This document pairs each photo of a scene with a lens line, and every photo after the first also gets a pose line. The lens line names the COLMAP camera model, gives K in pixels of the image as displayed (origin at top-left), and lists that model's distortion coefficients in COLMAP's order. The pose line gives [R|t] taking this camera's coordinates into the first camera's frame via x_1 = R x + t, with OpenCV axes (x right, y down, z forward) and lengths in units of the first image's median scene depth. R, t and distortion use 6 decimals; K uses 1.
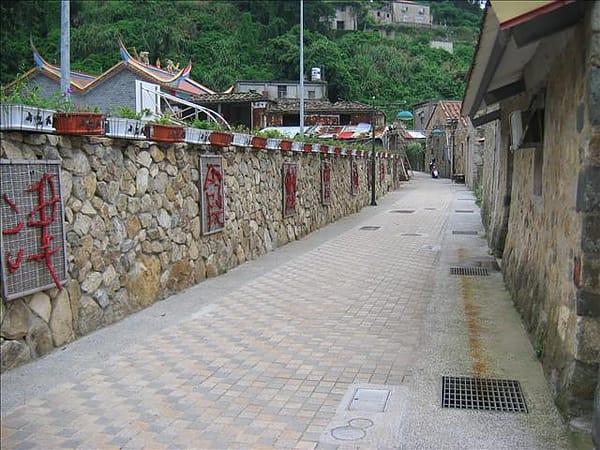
lens RADIAL K [[659.6, 0, 300.8], [0, 659.6, 223.4], [0, 0, 1]] dist [-0.125572, 0.000000]
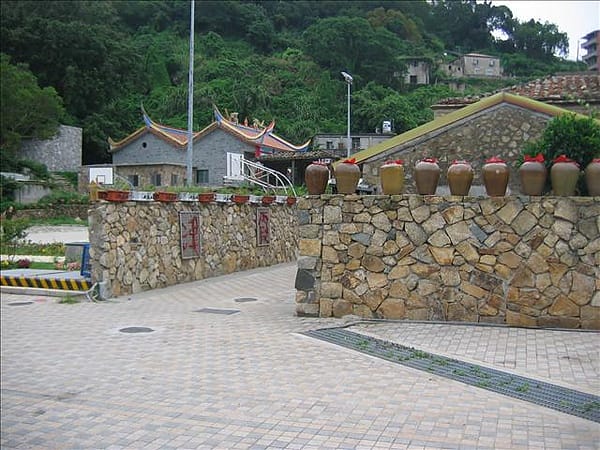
lens RADIAL K [[659.6, 0, 299.0], [0, 659.6, 224.3], [0, 0, 1]] dist [-0.125572, 0.000000]
pose [[0.990837, 0.006917, -0.134888, 0.041151], [-0.015404, 0.997959, -0.061976, 0.012038], [0.134184, 0.063486, 0.988921, -0.165746]]
